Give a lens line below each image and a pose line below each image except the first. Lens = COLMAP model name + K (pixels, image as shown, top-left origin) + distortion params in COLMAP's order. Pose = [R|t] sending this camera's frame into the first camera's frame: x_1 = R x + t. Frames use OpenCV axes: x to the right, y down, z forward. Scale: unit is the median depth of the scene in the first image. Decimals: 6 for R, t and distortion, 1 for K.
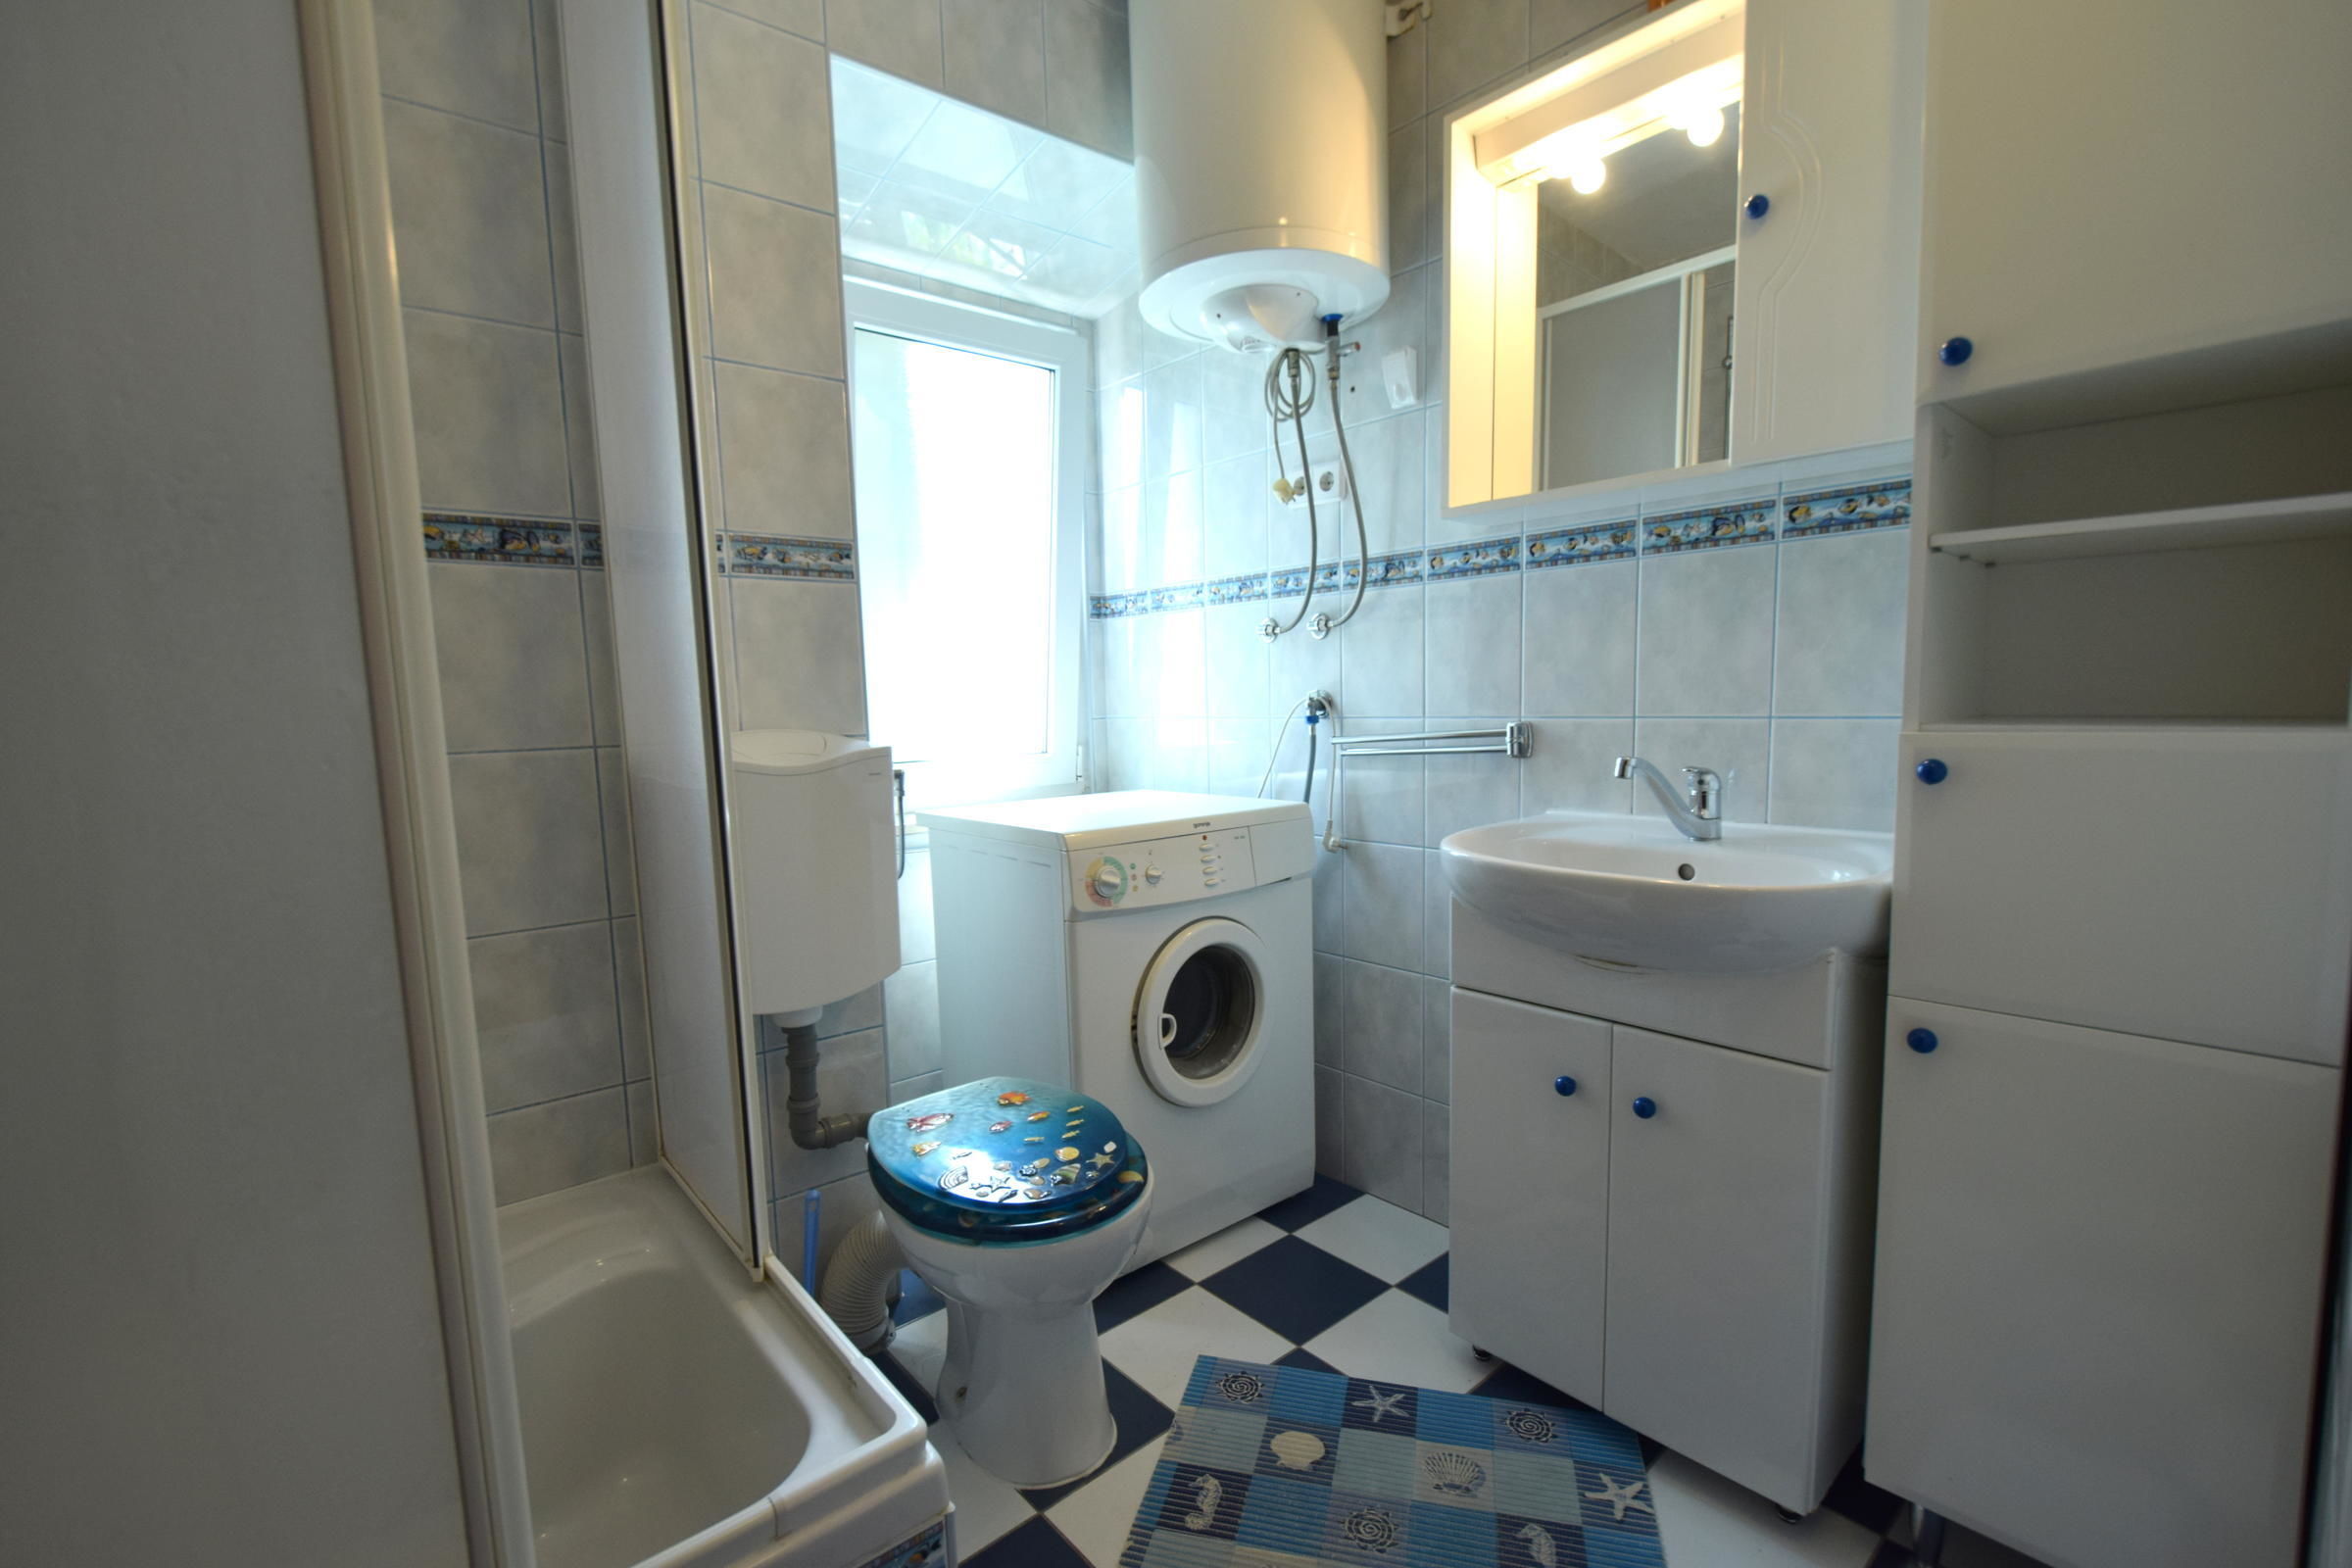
lens RADIAL K [[1036.7, 0, 1183.9], [0, 1036.7, 790.0], [0, 0, 1]] dist [0.000266, -0.001662]
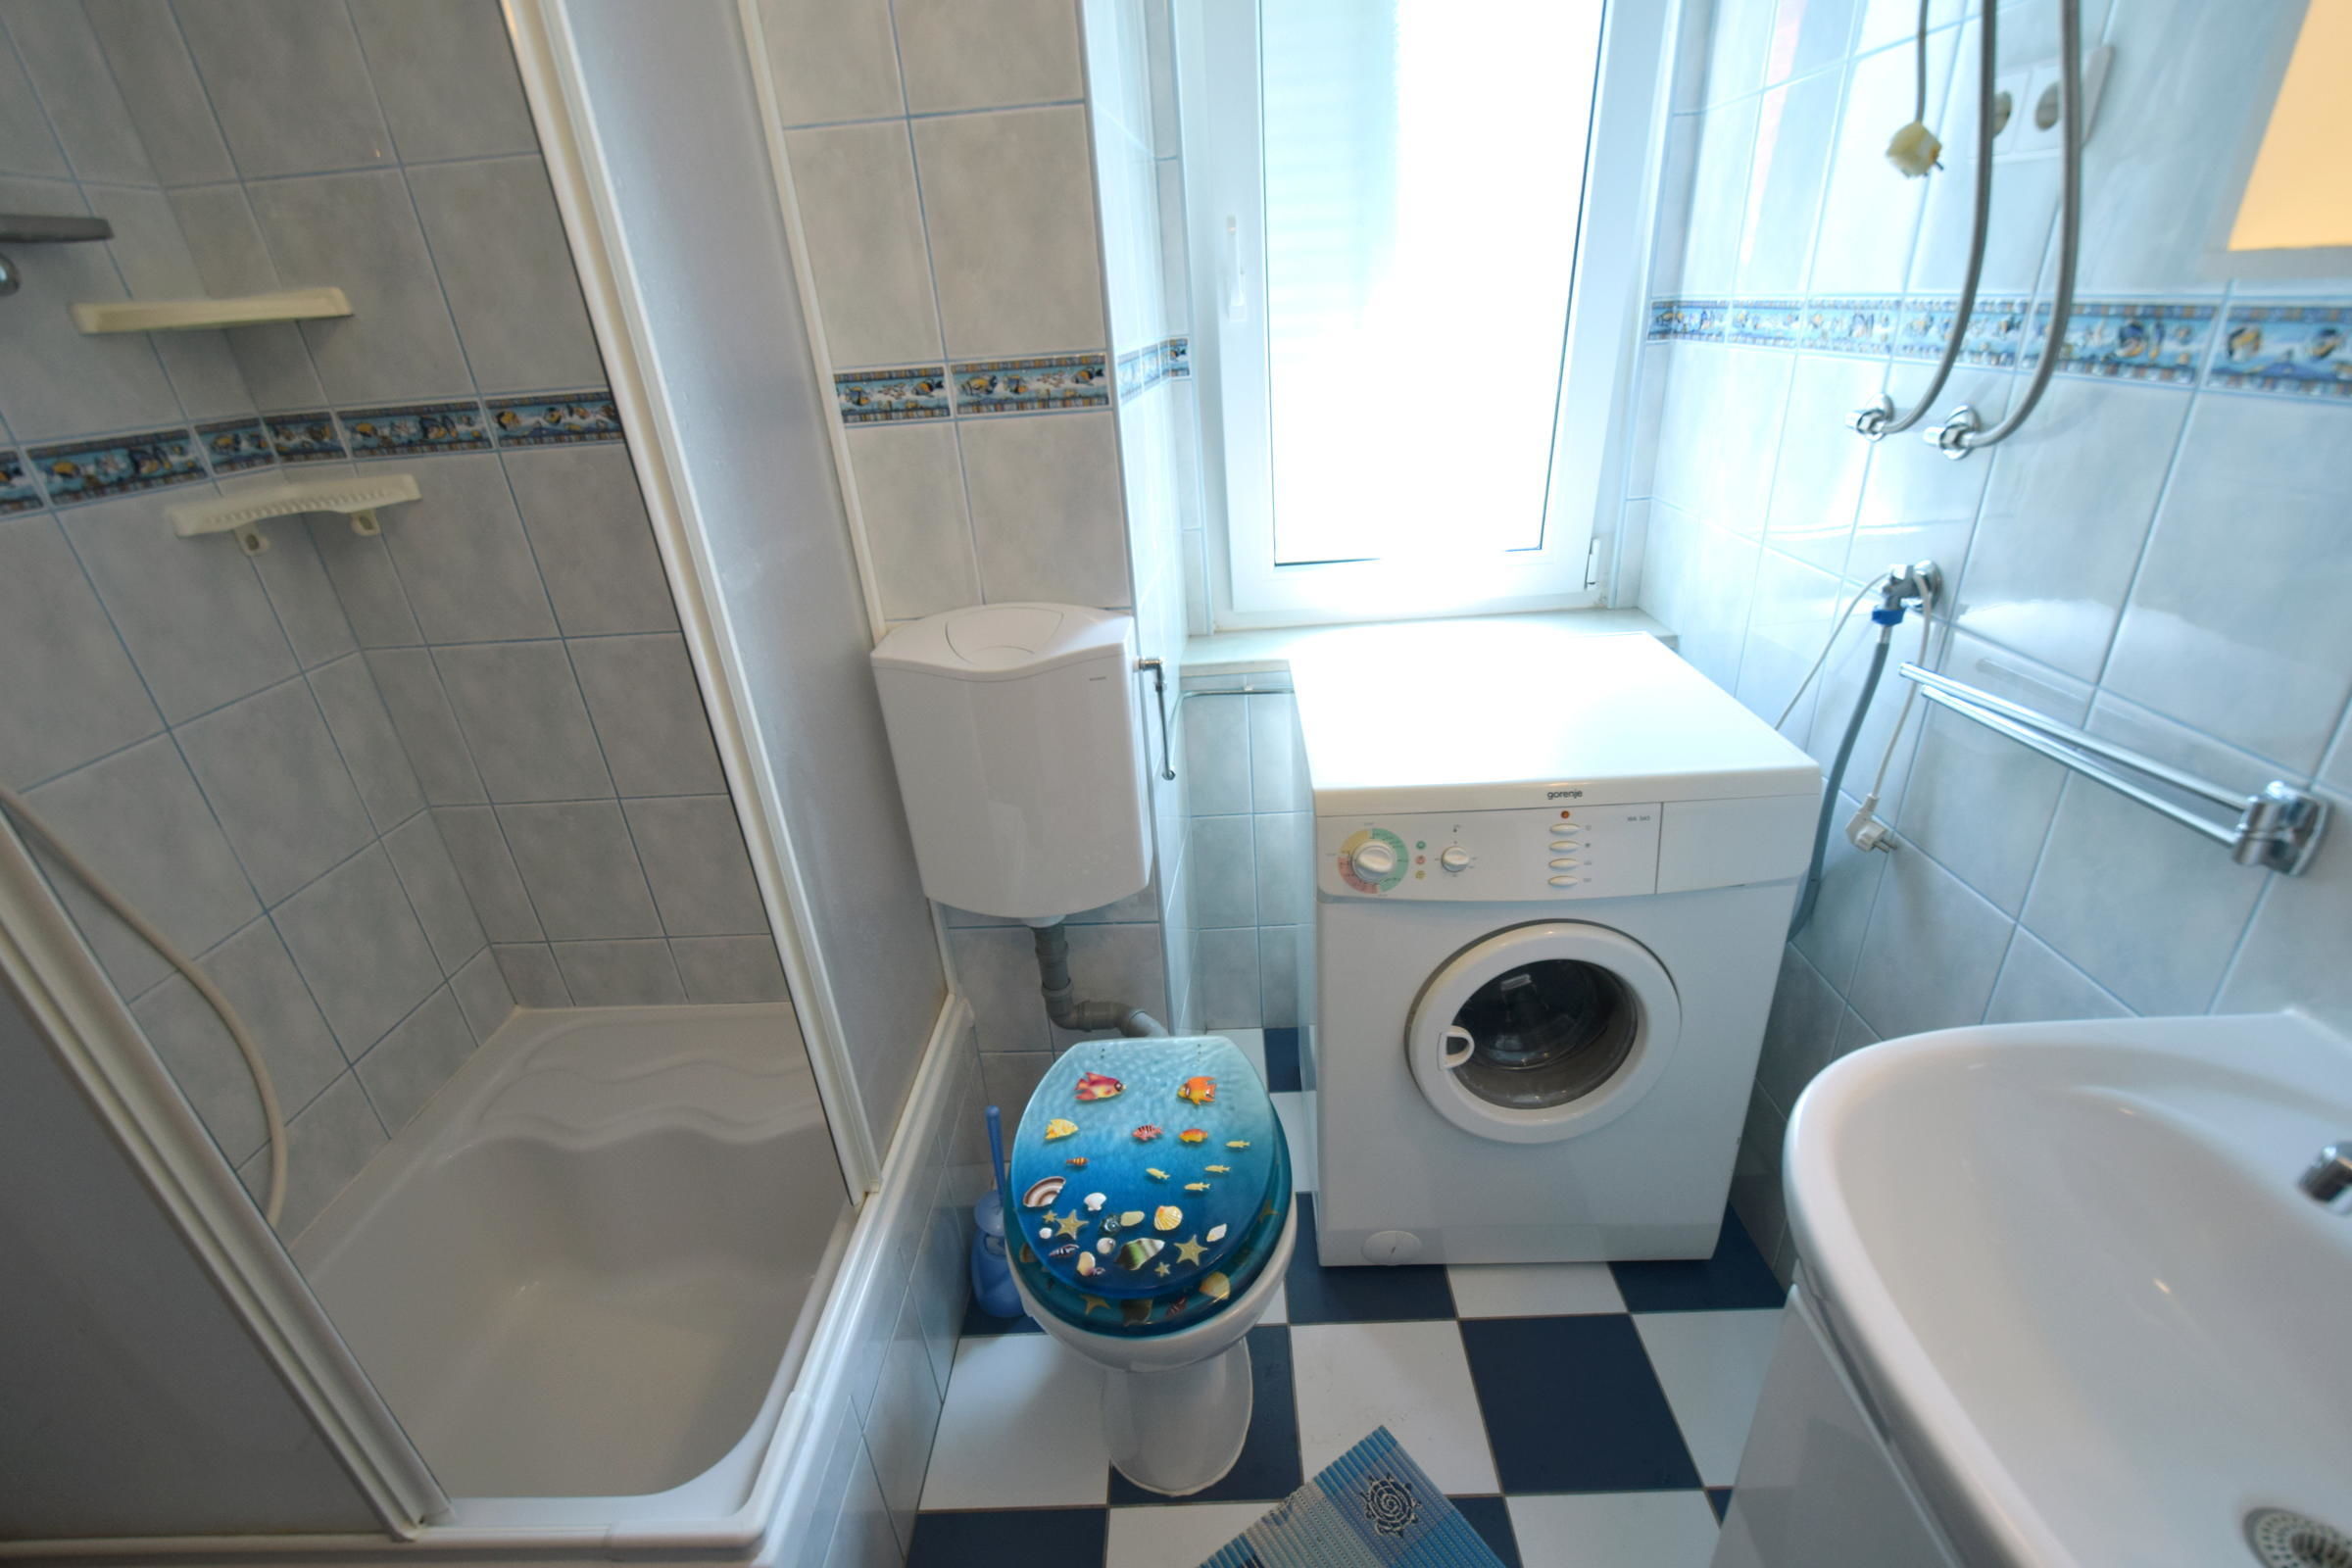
lens RADIAL K [[1036.7, 0, 1178.3], [0, 1036.7, 798.1], [0, 0, 1]] dist [0.000266, -0.001662]
pose [[0.741418, 0.266907, -0.615678, 0.249525], [-0.011319, 0.922338, 0.386218, -0.222132], [0.670948, -0.279381, 0.686859, 0.418649]]
